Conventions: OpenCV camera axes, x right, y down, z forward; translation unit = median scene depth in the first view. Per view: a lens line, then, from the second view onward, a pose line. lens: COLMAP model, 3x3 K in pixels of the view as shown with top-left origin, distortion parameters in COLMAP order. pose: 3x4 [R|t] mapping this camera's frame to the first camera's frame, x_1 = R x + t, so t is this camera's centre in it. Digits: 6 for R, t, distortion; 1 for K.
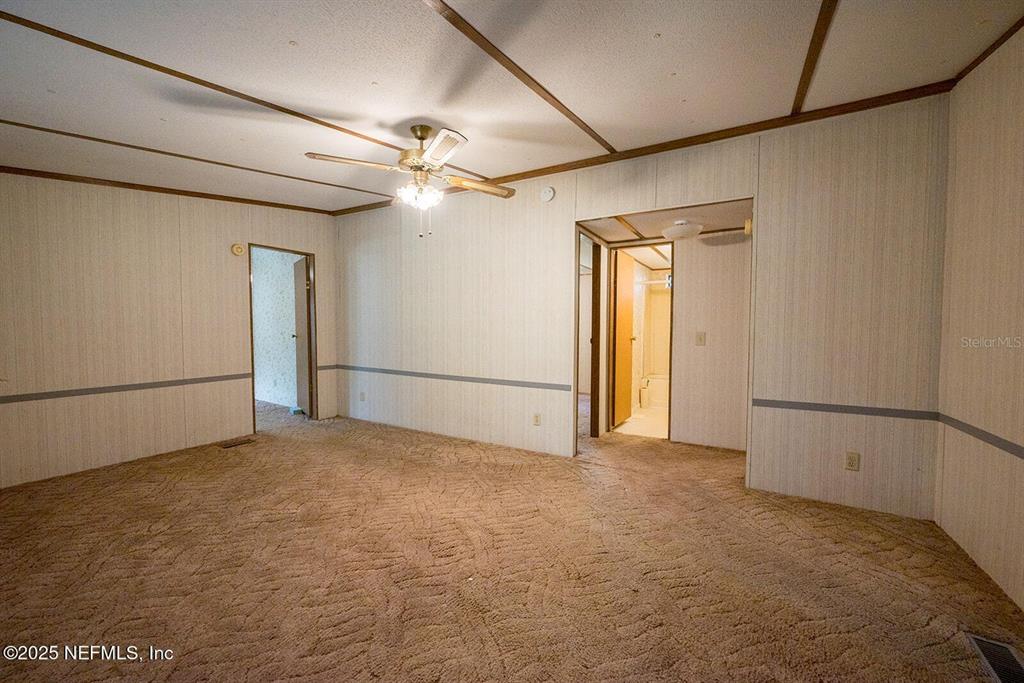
lens RADIAL K [[402.2, 0, 514.5], [0, 402.2, 343.8], [0, 0, 1]] dist [-0.000702, 0.000005]
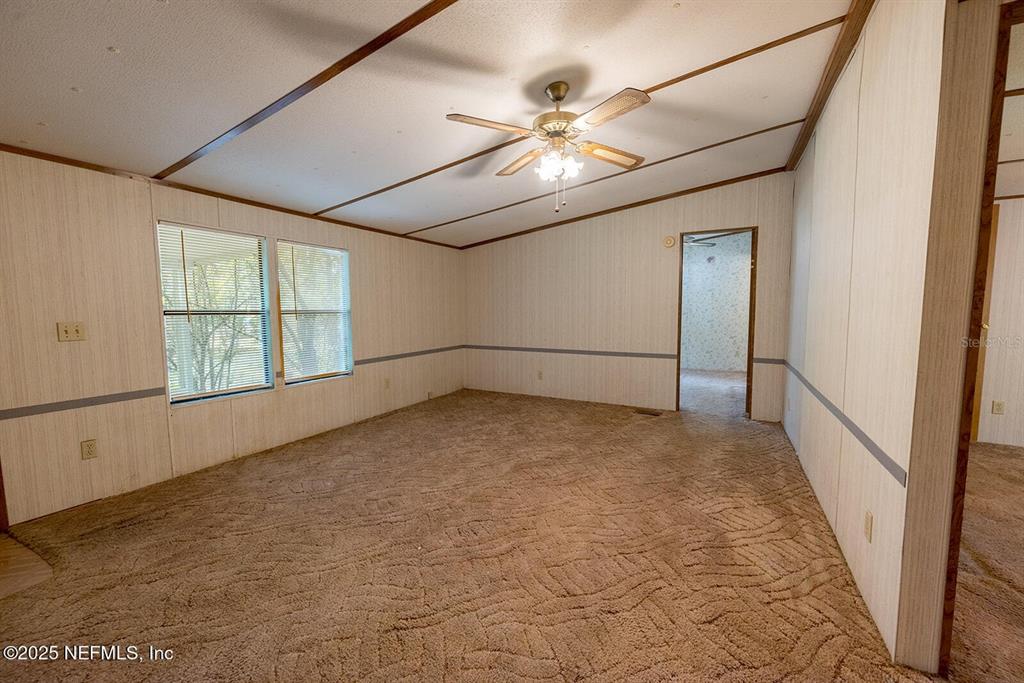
lens RADIAL K [[402.2, 0, 515.2], [0, 402.2, 342.5], [0, 0, 1]] dist [-0.000702, 0.000005]
pose [[0.021608, 0.072596, -0.997127, 0.502452], [-0.037273, 0.996725, 0.071759, -0.026439], [0.999071, 0.035615, 0.024243, 0.655799]]
